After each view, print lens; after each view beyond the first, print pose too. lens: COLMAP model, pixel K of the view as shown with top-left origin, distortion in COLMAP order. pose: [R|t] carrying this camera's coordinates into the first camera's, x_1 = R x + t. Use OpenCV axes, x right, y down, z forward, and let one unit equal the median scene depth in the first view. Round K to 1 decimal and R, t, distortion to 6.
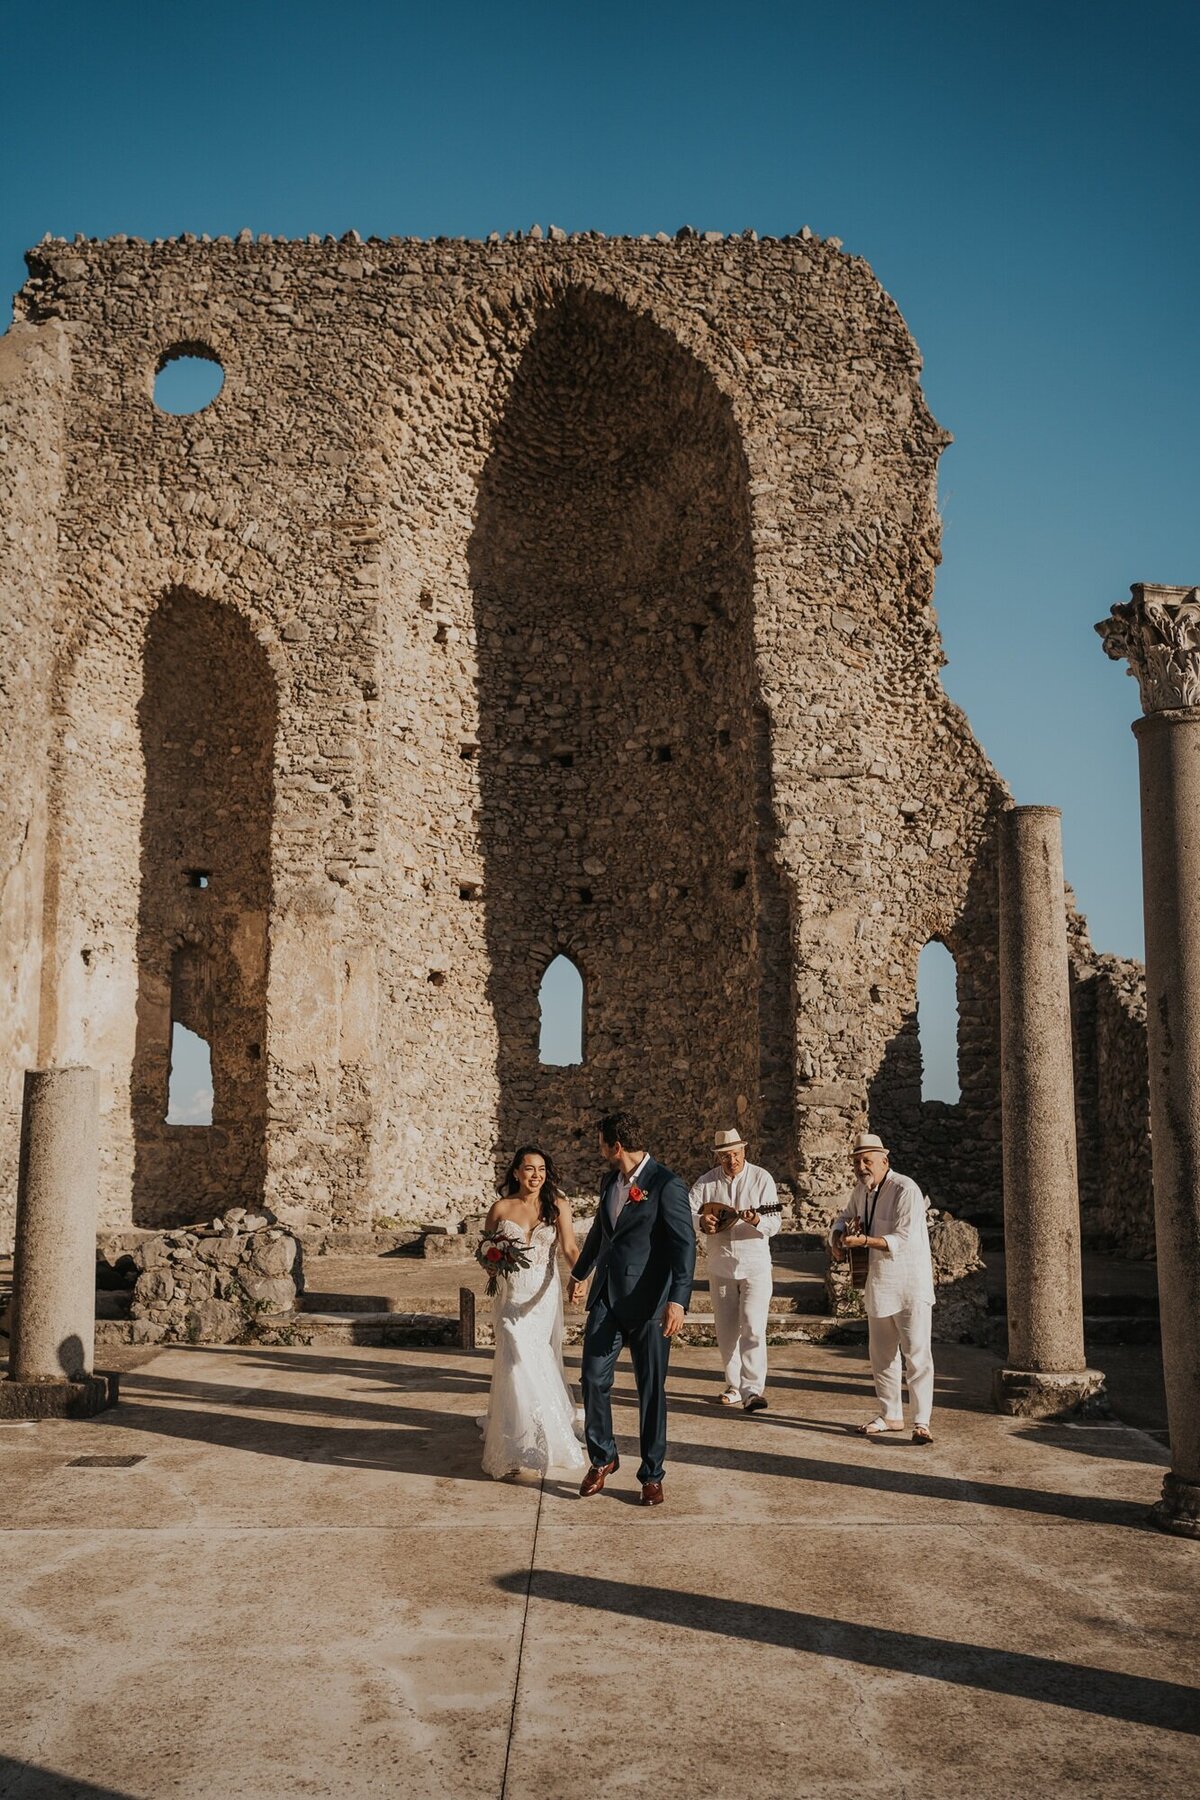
lens RADIAL K [[1800.4, 0, 634.6], [0, 1800.4, 904.0], [0, 0, 1]] dist [-0.020897, 0.124054]
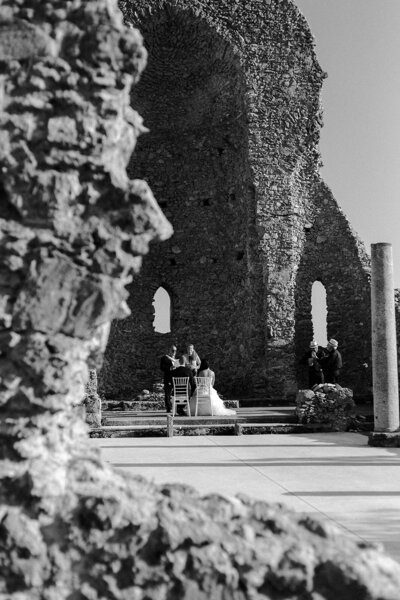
lens RADIAL K [[932.2, 0, 213.9], [0, 932.2, 299.7], [0, 0, 1]] dist [0.022432, 0.033162]
pose [[0.995107, -0.004199, 0.098711, -0.103666], [-0.001188, 0.998516, 0.054443, -0.023990], [-0.098793, -0.054293, 0.993626, -0.258005]]
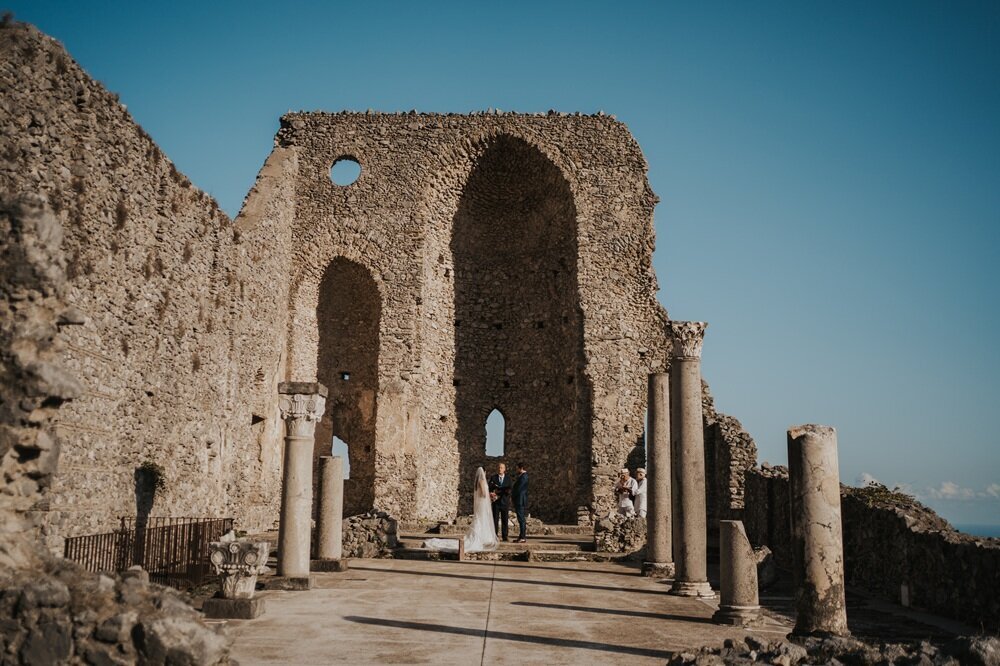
lens RADIAL K [[1000.2, 0, 527.7], [0, 1000.2, 335.4], [0, 0, 1]] dist [-0.020897, 0.124054]
pose [[0.999889, 0.014077, -0.004819, 0.006794], [-0.014209, 0.999491, -0.028547, -0.034676], [0.004415, 0.028613, 0.999581, -0.340968]]
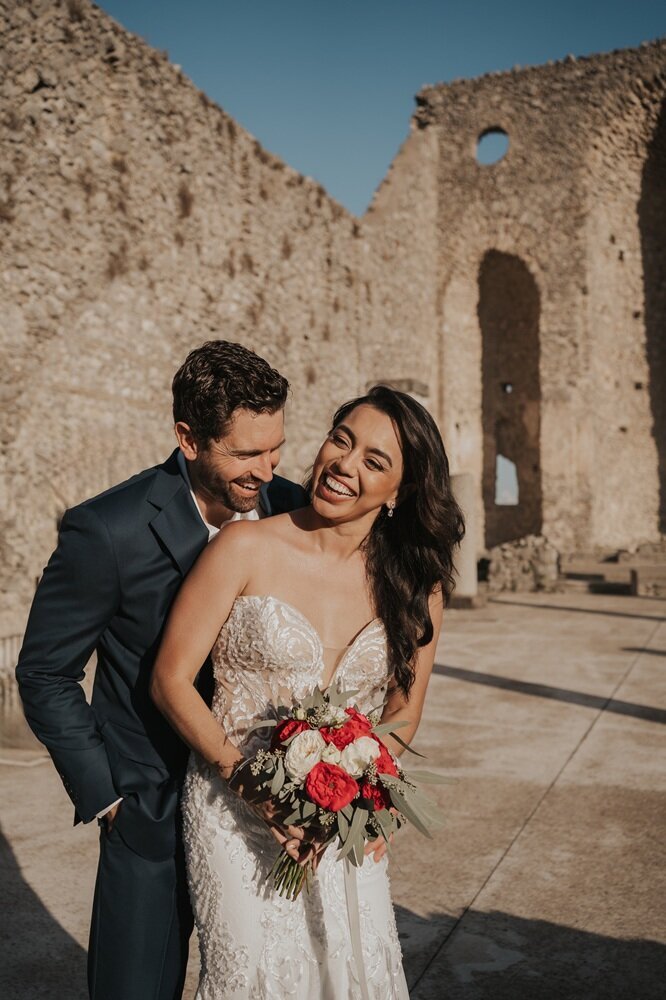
lens RADIAL K [[1000.2, 0, 352.2], [0, 1000.2, 502.2], [0, 0, 1]] dist [-0.020897, 0.124054]
pose [[0.924928, -0.013055, -0.379919, 0.035724], [0.055792, 0.993250, 0.101697, -0.009634], [0.376027, -0.115259, 0.919412, -0.168606]]
